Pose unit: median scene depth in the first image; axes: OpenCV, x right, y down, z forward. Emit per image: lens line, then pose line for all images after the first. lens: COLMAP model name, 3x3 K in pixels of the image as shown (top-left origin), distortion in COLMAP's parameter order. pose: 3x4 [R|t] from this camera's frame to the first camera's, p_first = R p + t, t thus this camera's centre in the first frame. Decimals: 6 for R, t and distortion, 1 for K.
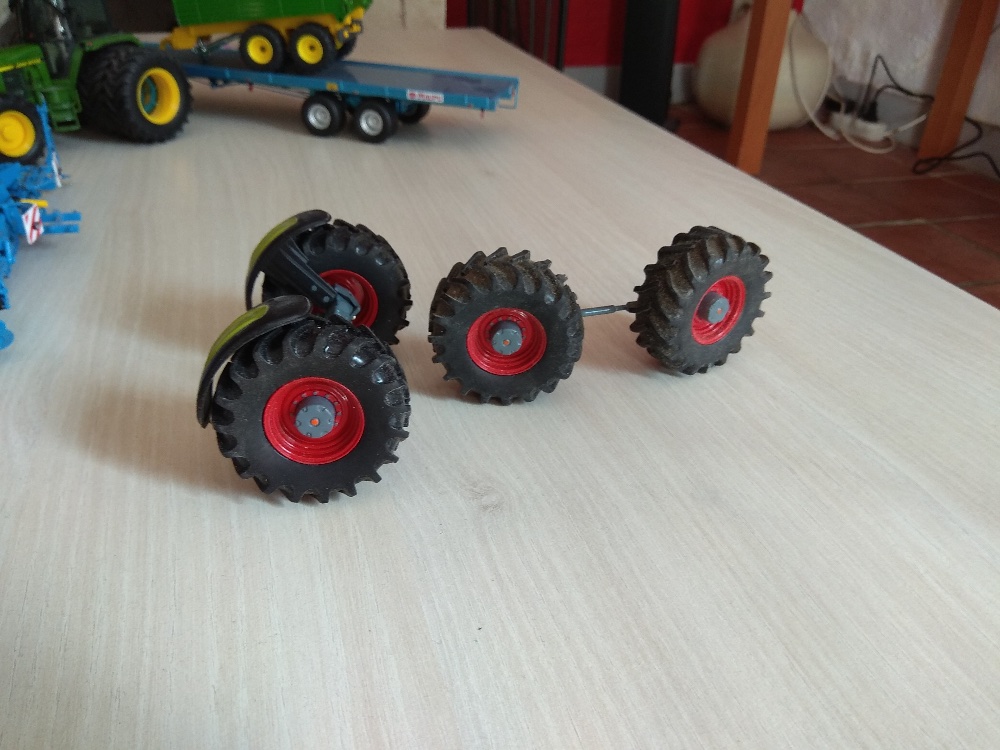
lens RADIAL K [[793.3, 0, 499.2], [0, 793.3, 367.0], [0, 0, 1]] dist [0.101118, -0.204617]
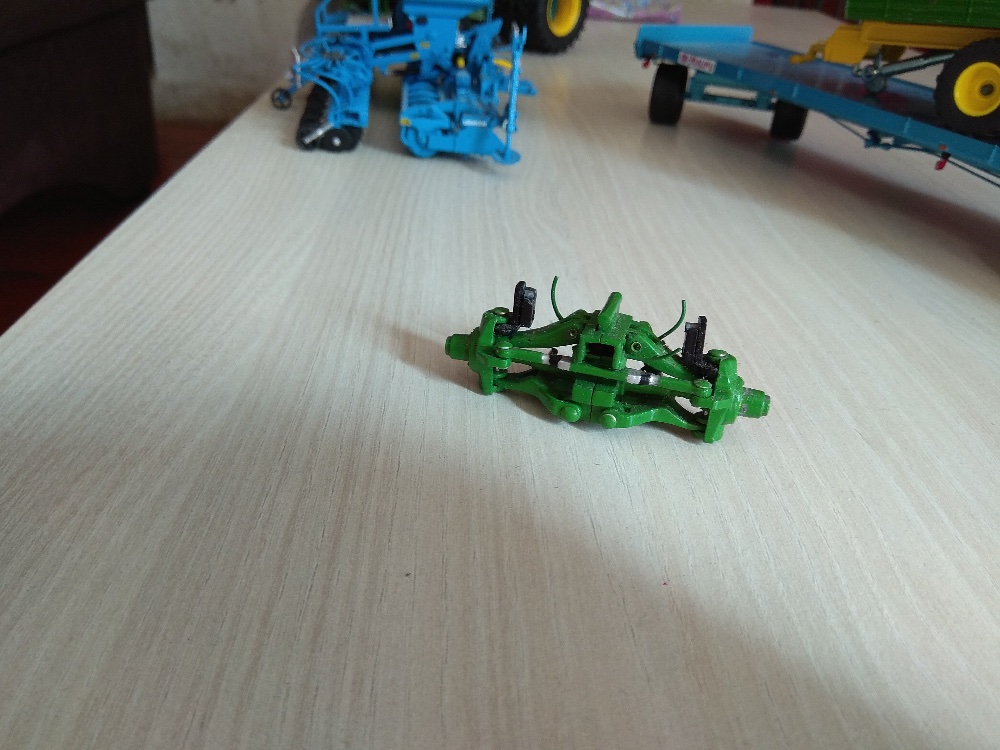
lens RADIAL K [[798.2, 0, 498.1], [0, 798.2, 372.1], [0, 0, 1]] dist [0.117460, -0.267027]
pose [[0.958417, 0.186360, -0.216117, -0.444932], [-0.188724, 0.981981, 0.009835, 0.307870], [0.214056, 0.031360, 0.976318, -0.063554]]
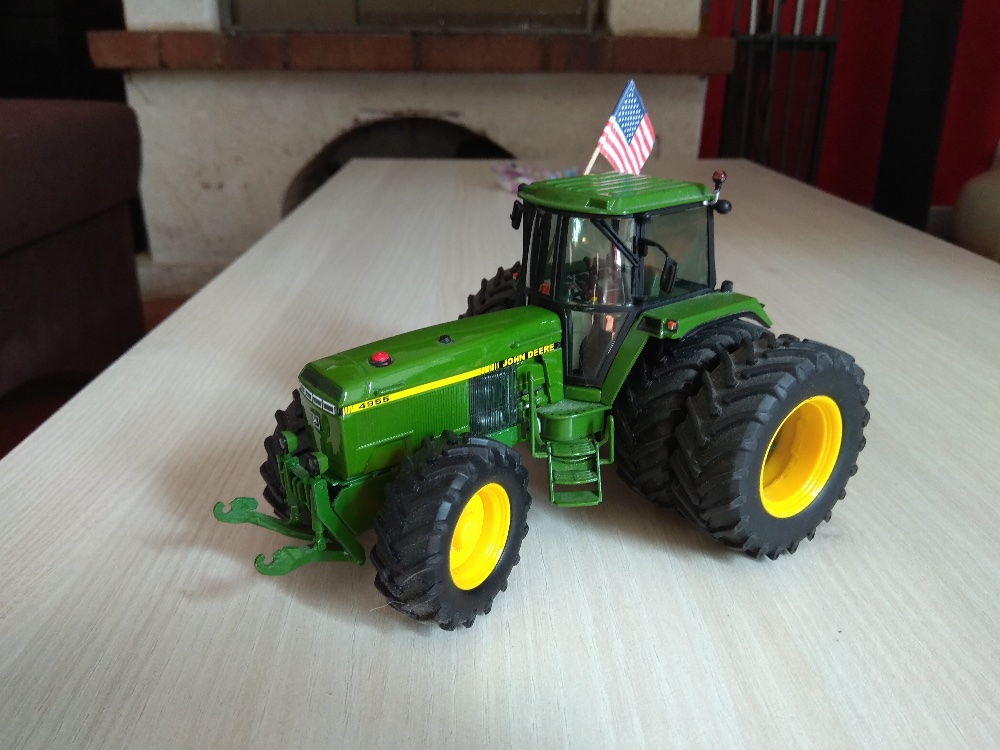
lens RADIAL K [[793.3, 0, 499.2], [0, 793.3, 367.0], [0, 0, 1]] dist [0.101118, -0.204617]
pose [[0.962836, 0.074120, -0.259716, -0.167275], [-0.116155, 0.981774, -0.150429, 0.168318], [0.243833, 0.175006, 0.953897, -0.110285]]
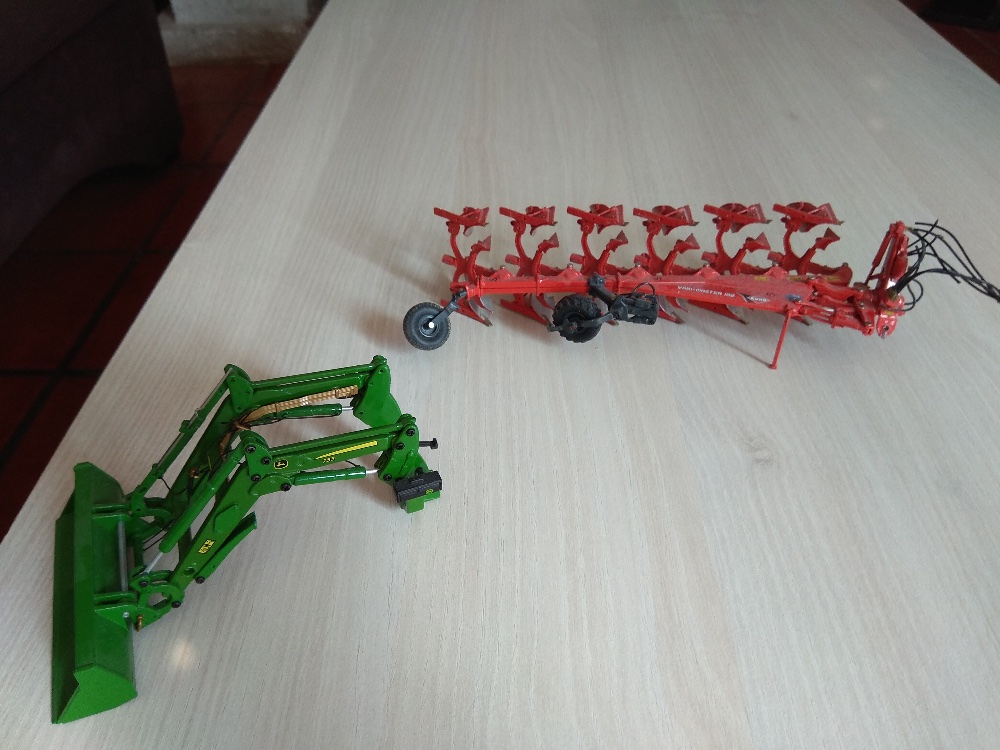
lens RADIAL K [[793.3, 0, 499.2], [0, 793.3, 367.0], [0, 0, 1]] dist [0.101118, -0.204617]
pose [[0.949032, 0.166710, -0.267482, -0.093583], [-0.120229, 0.975975, 0.181708, -0.155349], [0.291348, -0.140288, 0.946275, -0.322707]]
